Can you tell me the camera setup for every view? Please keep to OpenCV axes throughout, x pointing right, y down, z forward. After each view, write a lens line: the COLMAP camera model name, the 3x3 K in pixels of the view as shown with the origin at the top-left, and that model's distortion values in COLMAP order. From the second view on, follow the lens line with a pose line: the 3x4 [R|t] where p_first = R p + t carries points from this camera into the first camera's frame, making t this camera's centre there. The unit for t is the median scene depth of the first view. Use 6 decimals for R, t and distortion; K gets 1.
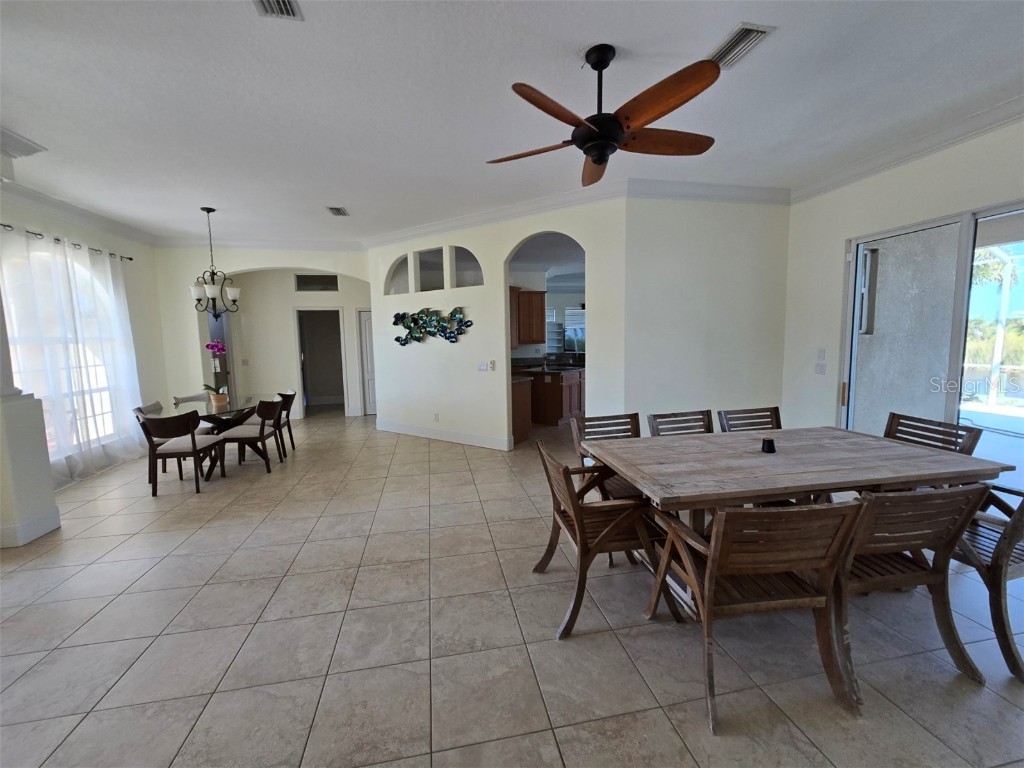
lens RADIAL K [[421.4, 0, 512.5], [0, 421.4, 377.8], [0, 0, 1]] dist [0.002617, -0.000593]
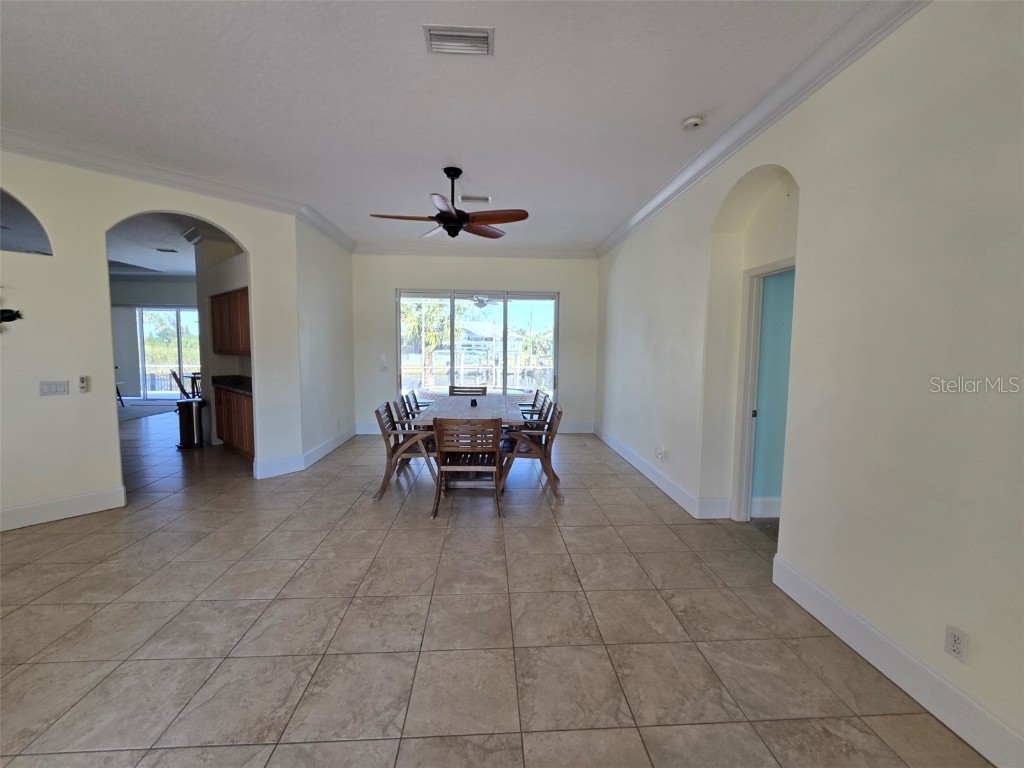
lens RADIAL K [[421.4, 0, 512.8], [0, 421.4, 384.3], [0, 0, 1]] dist [0.002617, -0.000593]
pose [[0.130263, -0.071437, 0.988903, -1.239825], [0.089144, 0.994205, 0.060077, -0.019769], [-0.987464, 0.080329, 0.135877, 0.549187]]
